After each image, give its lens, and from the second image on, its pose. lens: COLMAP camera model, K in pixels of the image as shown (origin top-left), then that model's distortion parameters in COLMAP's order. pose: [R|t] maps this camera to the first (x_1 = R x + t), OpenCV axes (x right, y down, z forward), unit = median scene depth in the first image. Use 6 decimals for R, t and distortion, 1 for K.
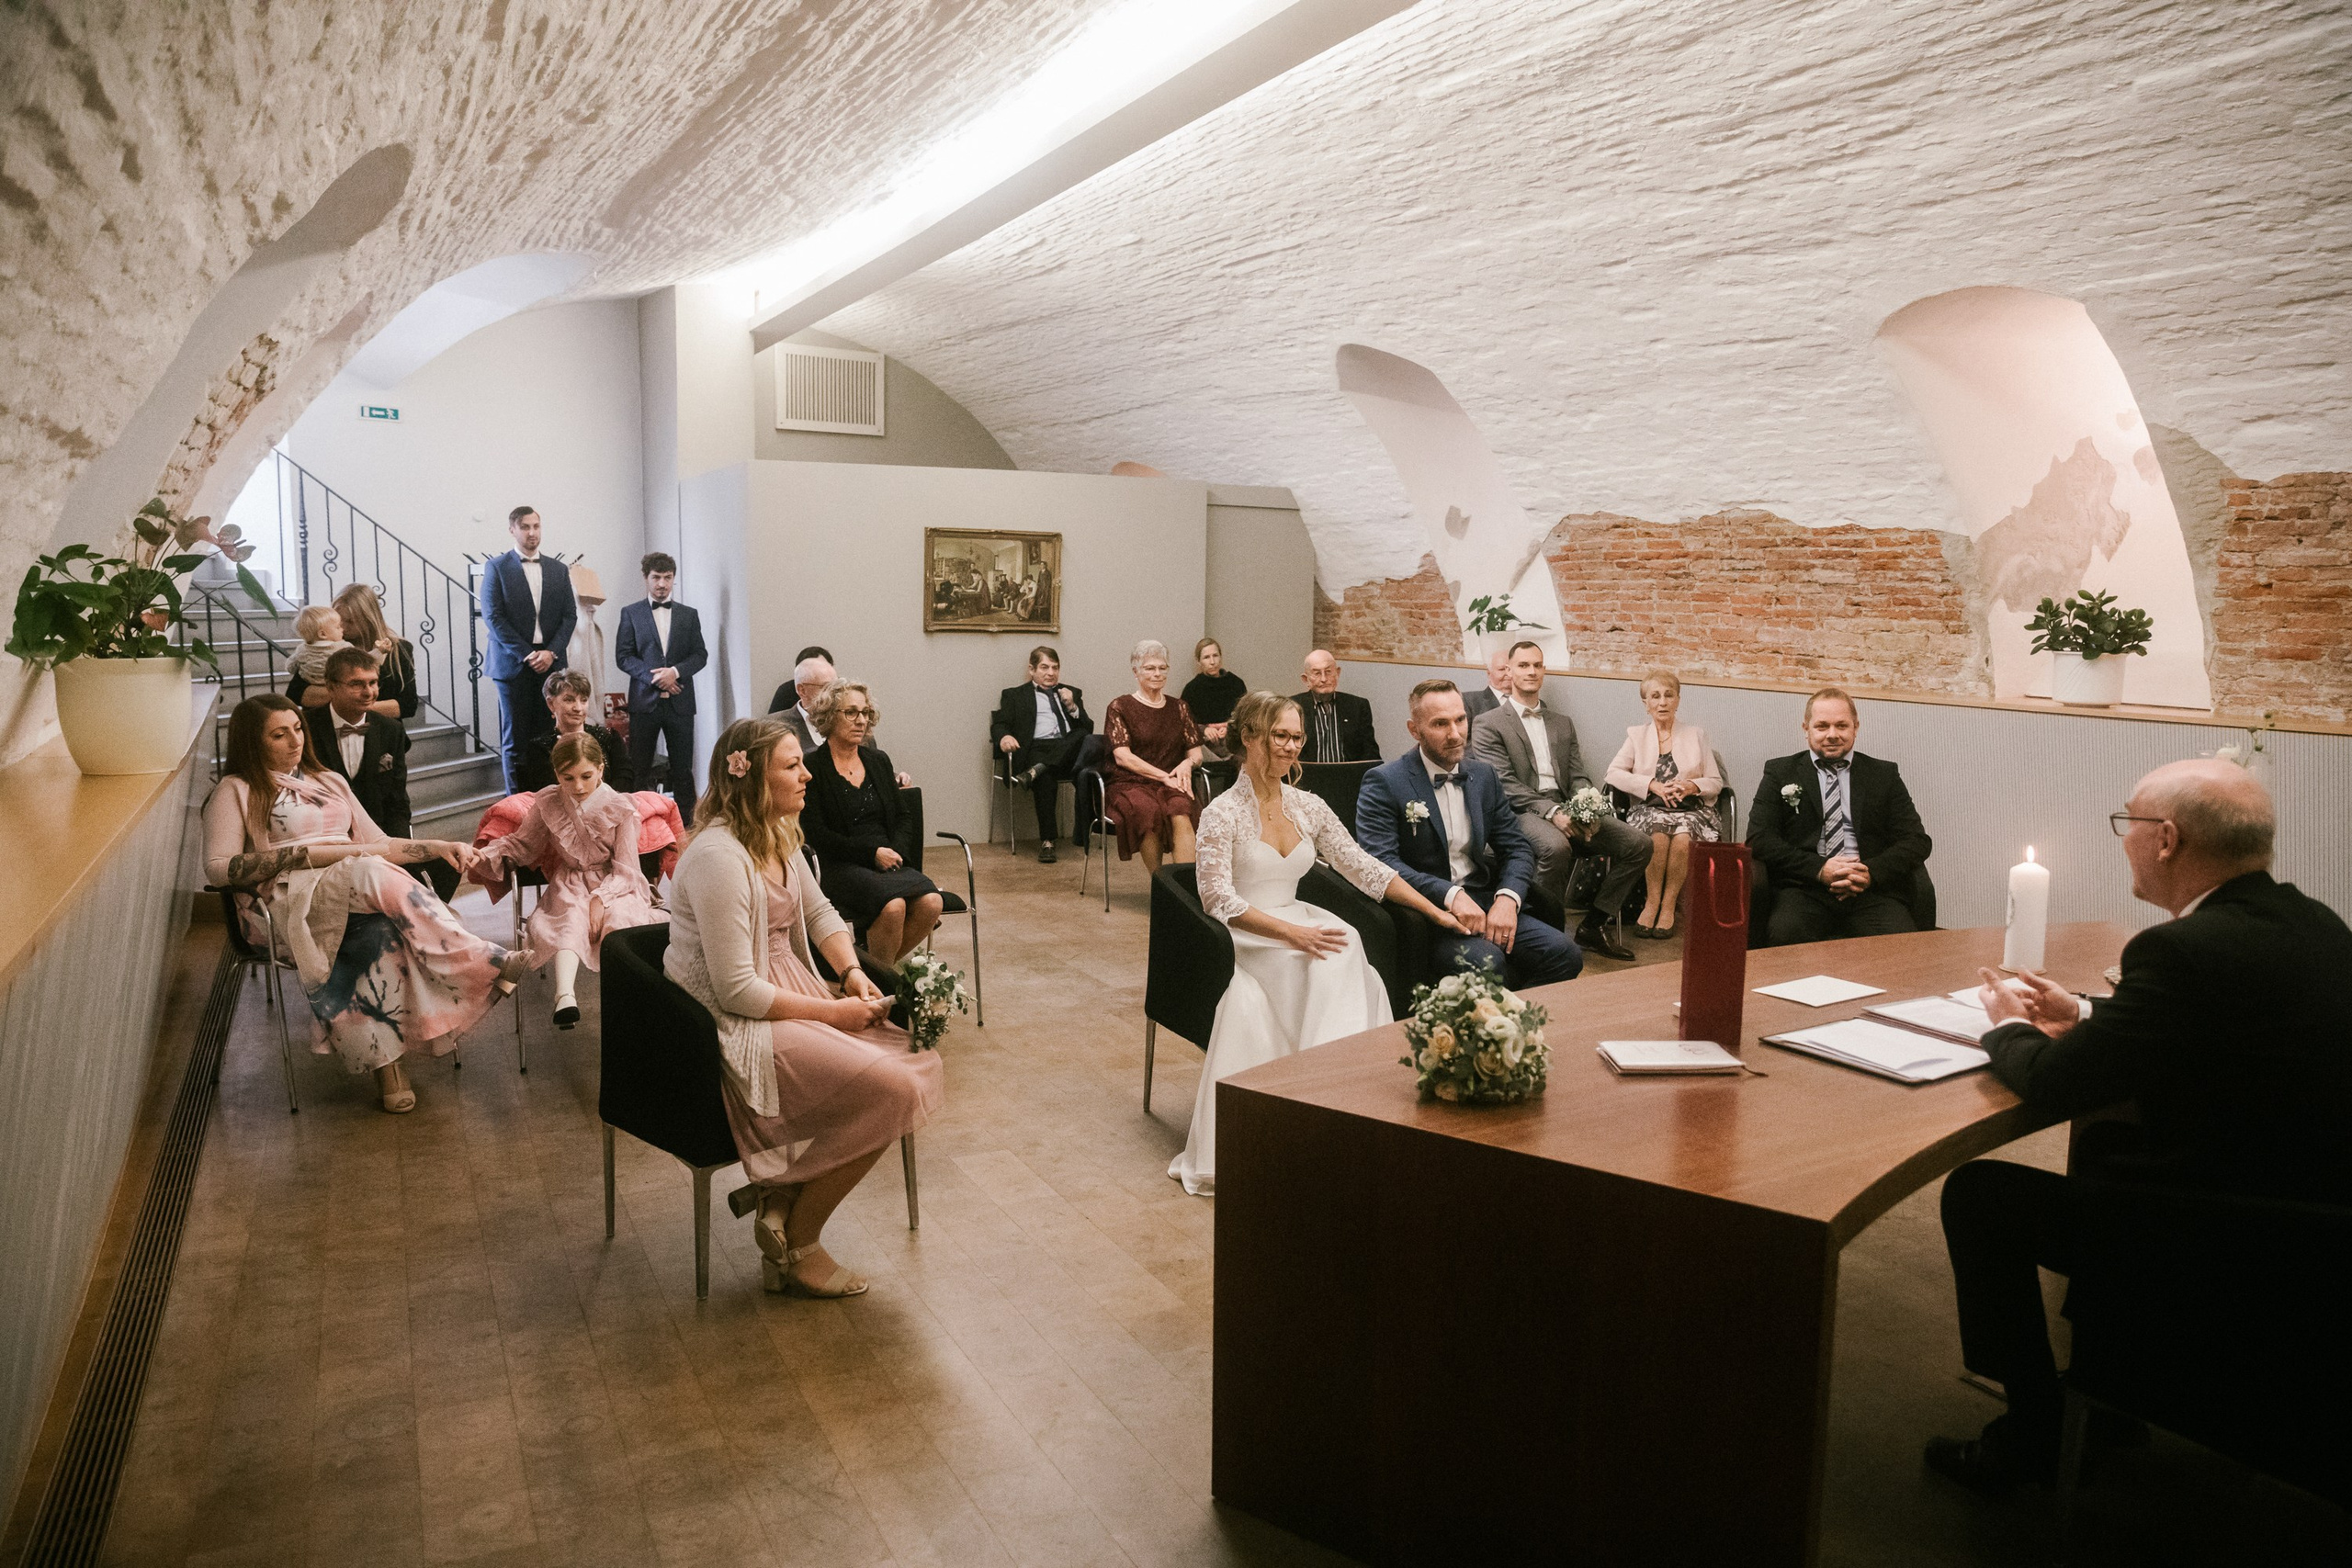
lens RADIAL K [[1587.1, 0, 1176.4], [0, 1587.1, 778.9], [0, 0, 1]] dist [-0.114019, 0.086225]
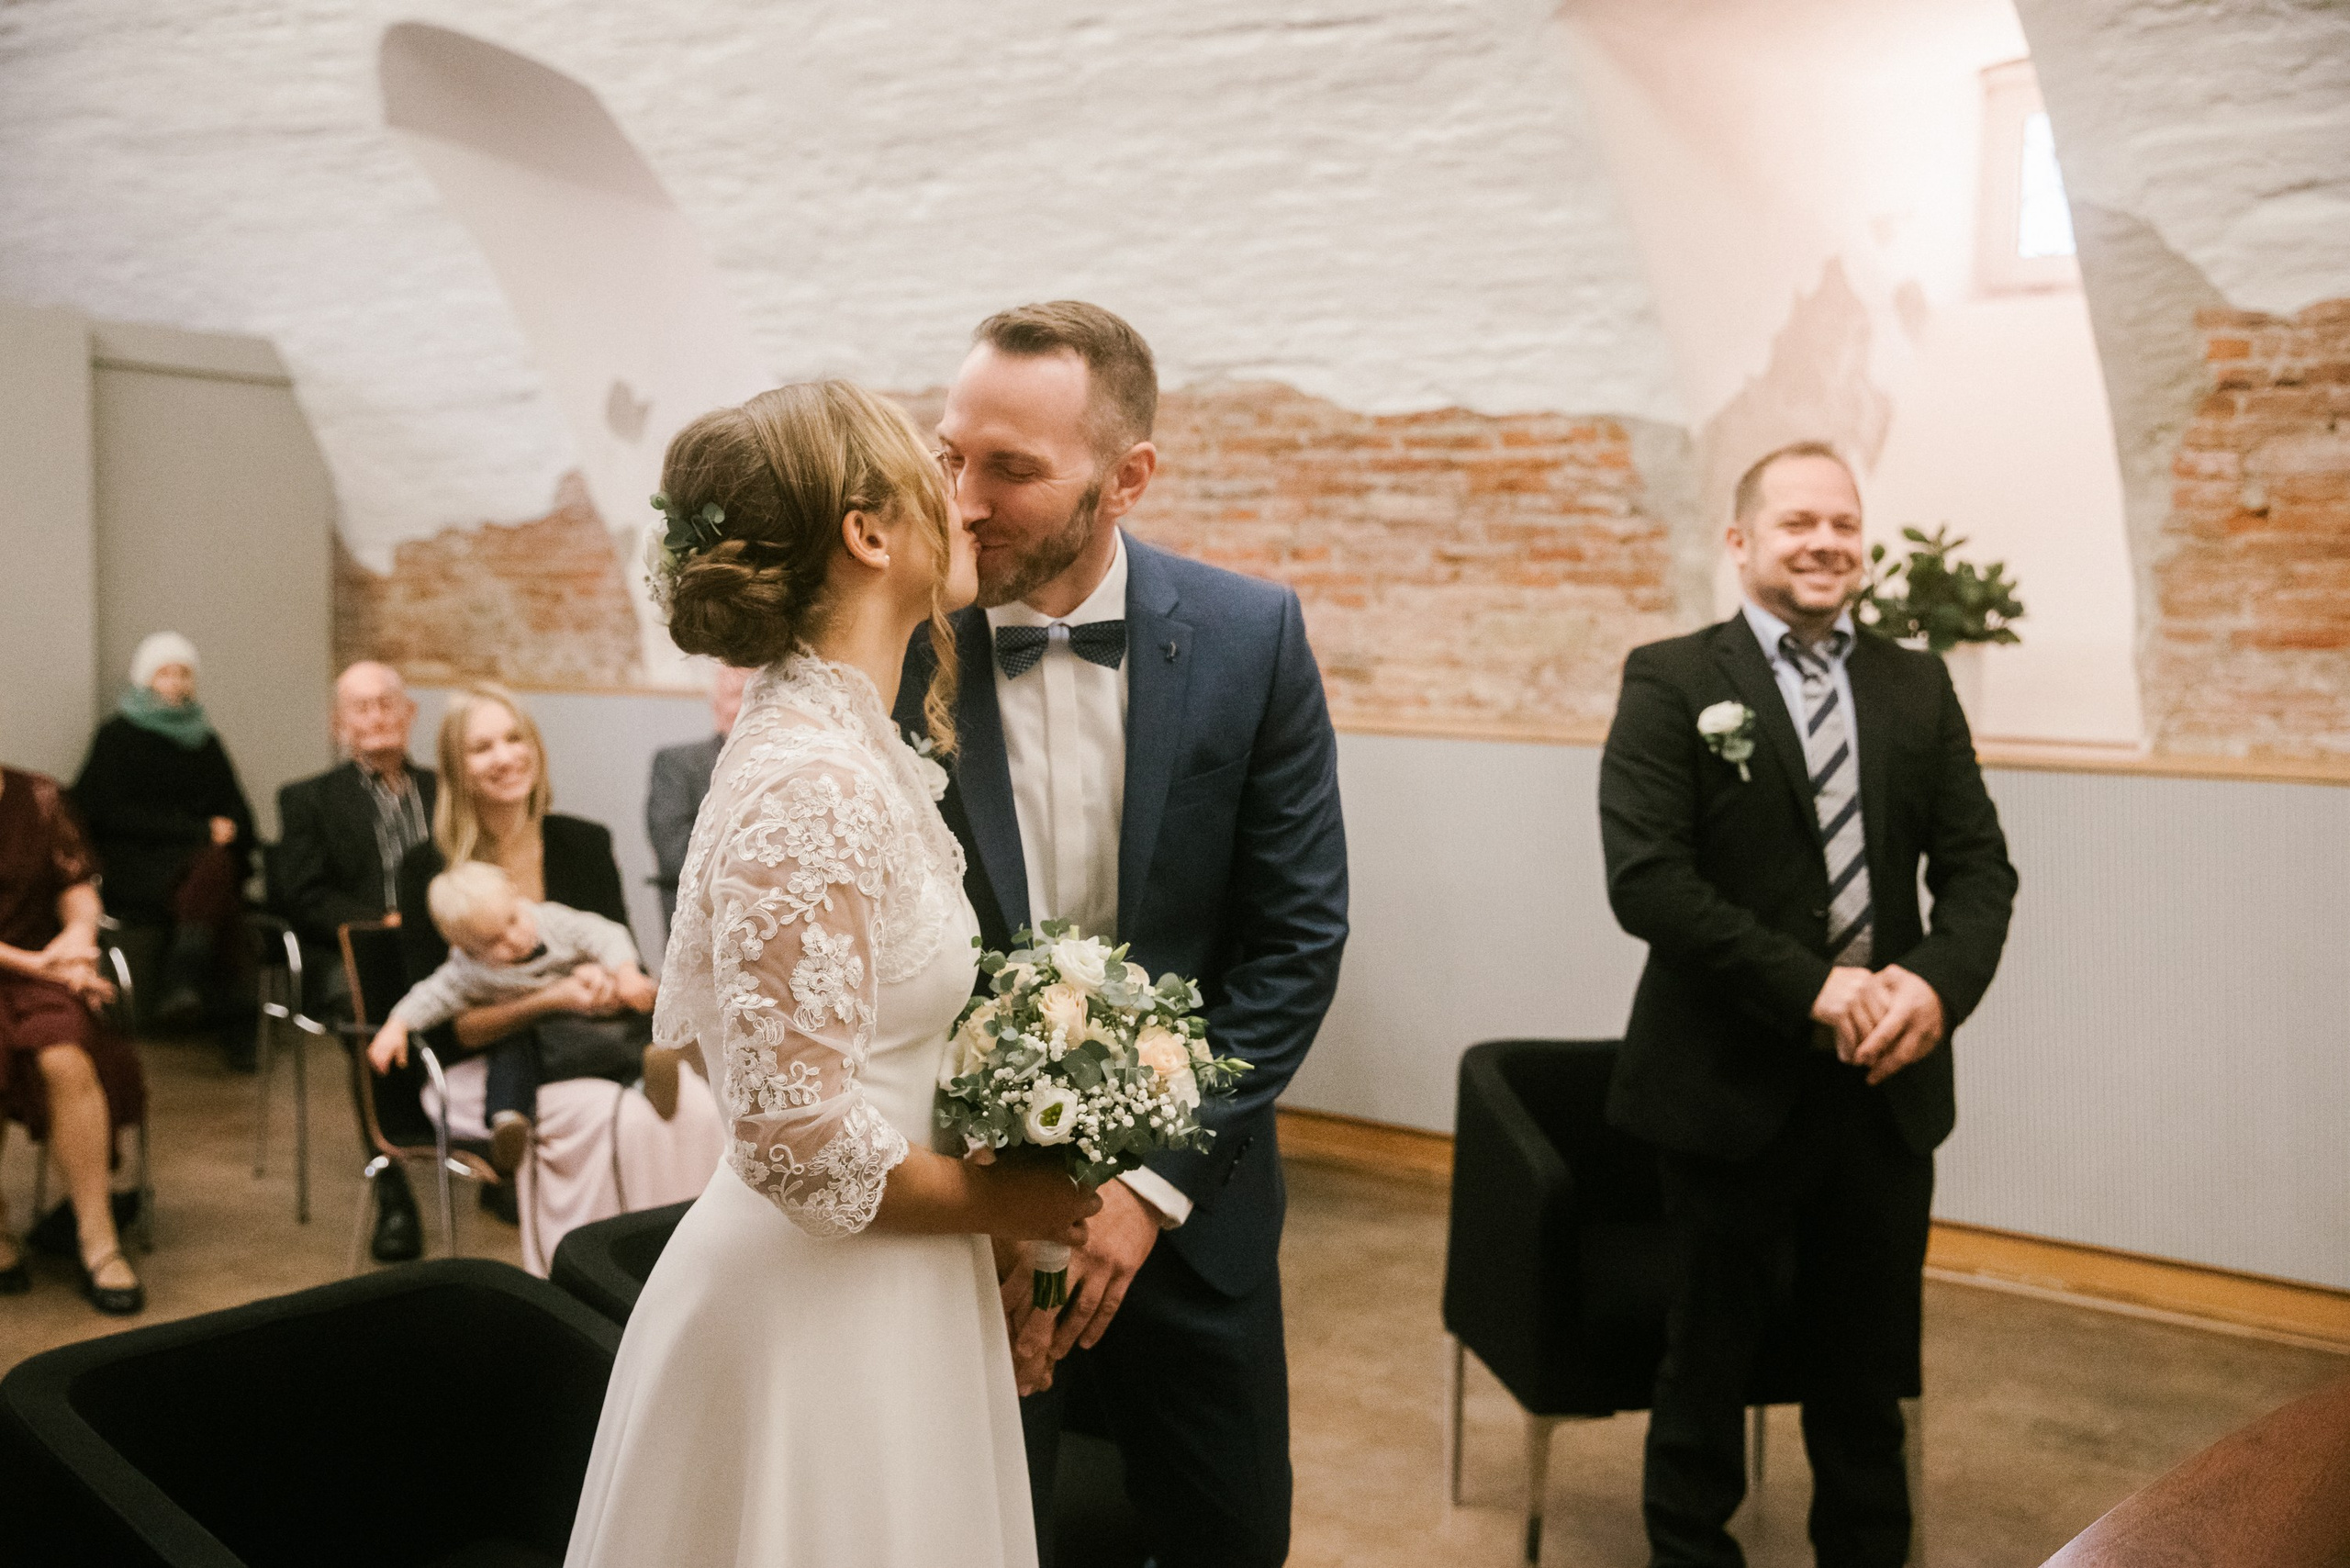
lens RADIAL K [[2429.1, 0, 1152.6], [0, 2429.1, 784.4], [0, 0, 1]] dist [-0.015367, 0.145580]
pose [[0.907374, -0.030091, 0.419246, -0.002751], [0.043985, 0.998756, -0.023512, -0.021847], [-0.418017, 0.039774, 0.907568, 0.306374]]
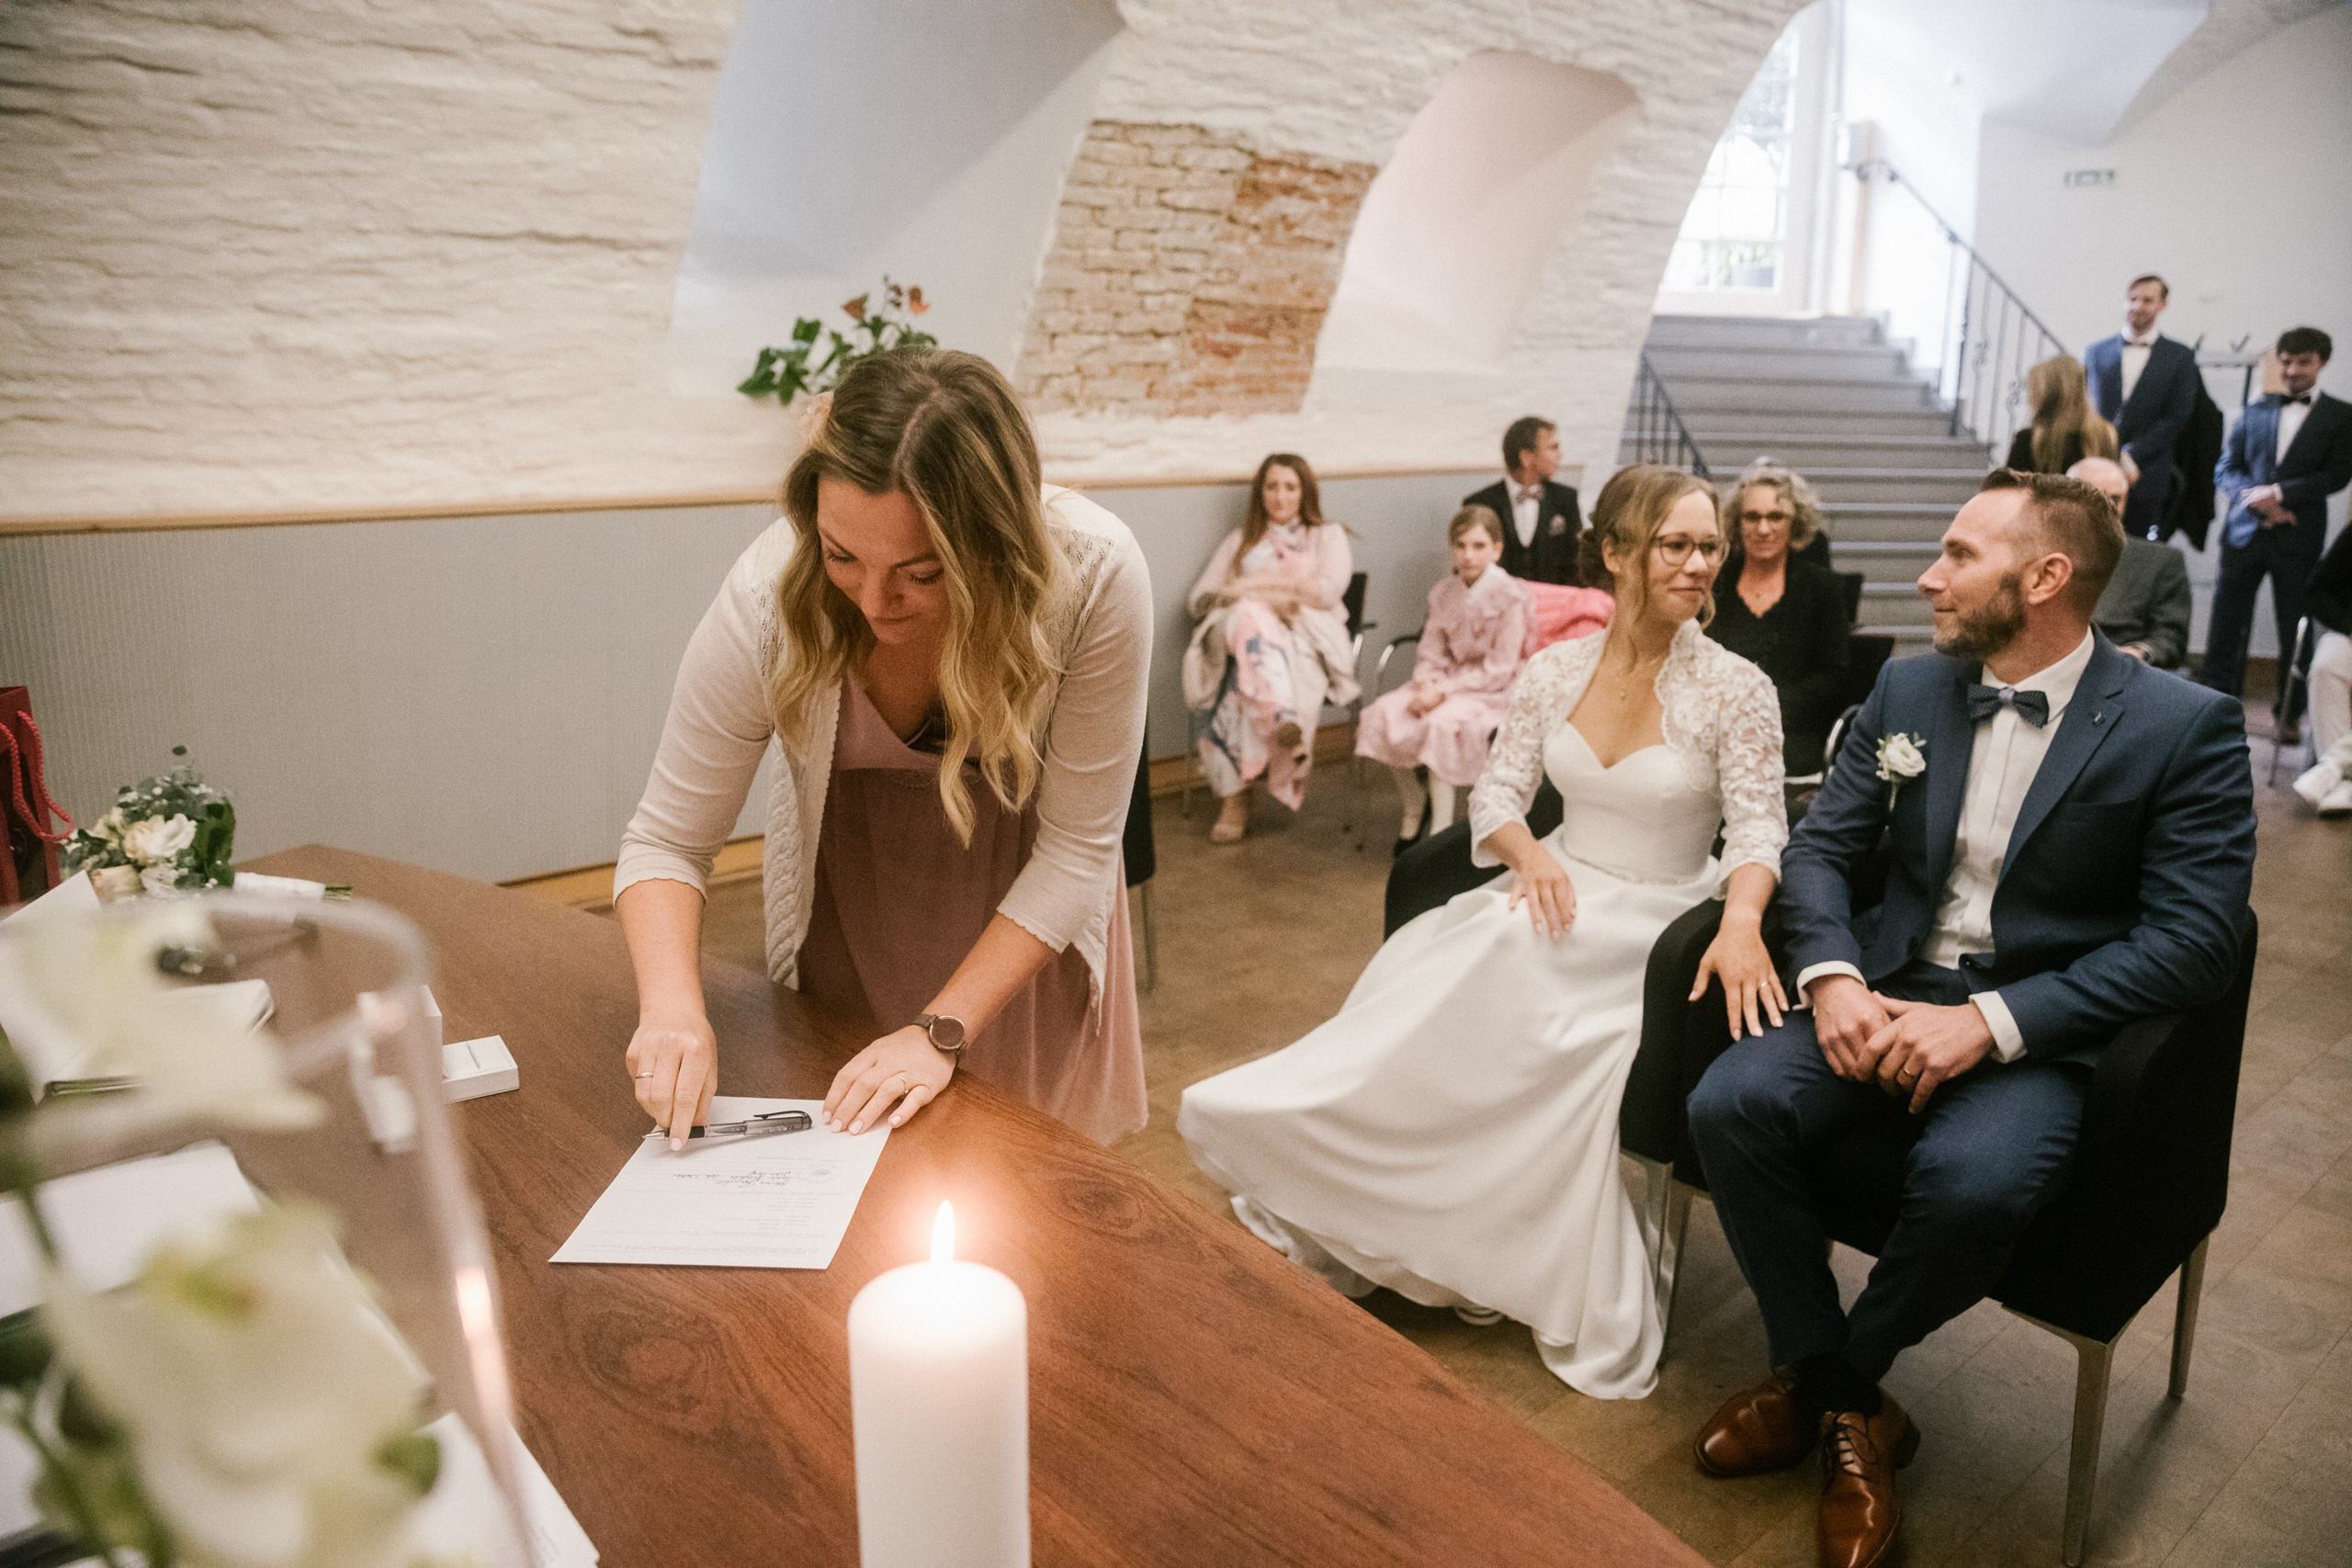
lens RADIAL K [[1587.1, 0, 1176.4], [0, 1587.1, 778.9], [0, 0, 1]] dist [-0.114019, 0.086225]
pose [[0.224300, 0.211545, -0.951282, 0.350456], [-0.111590, 0.975309, 0.190576, -0.022692], [0.968110, 0.063407, 0.242368, 0.448678]]
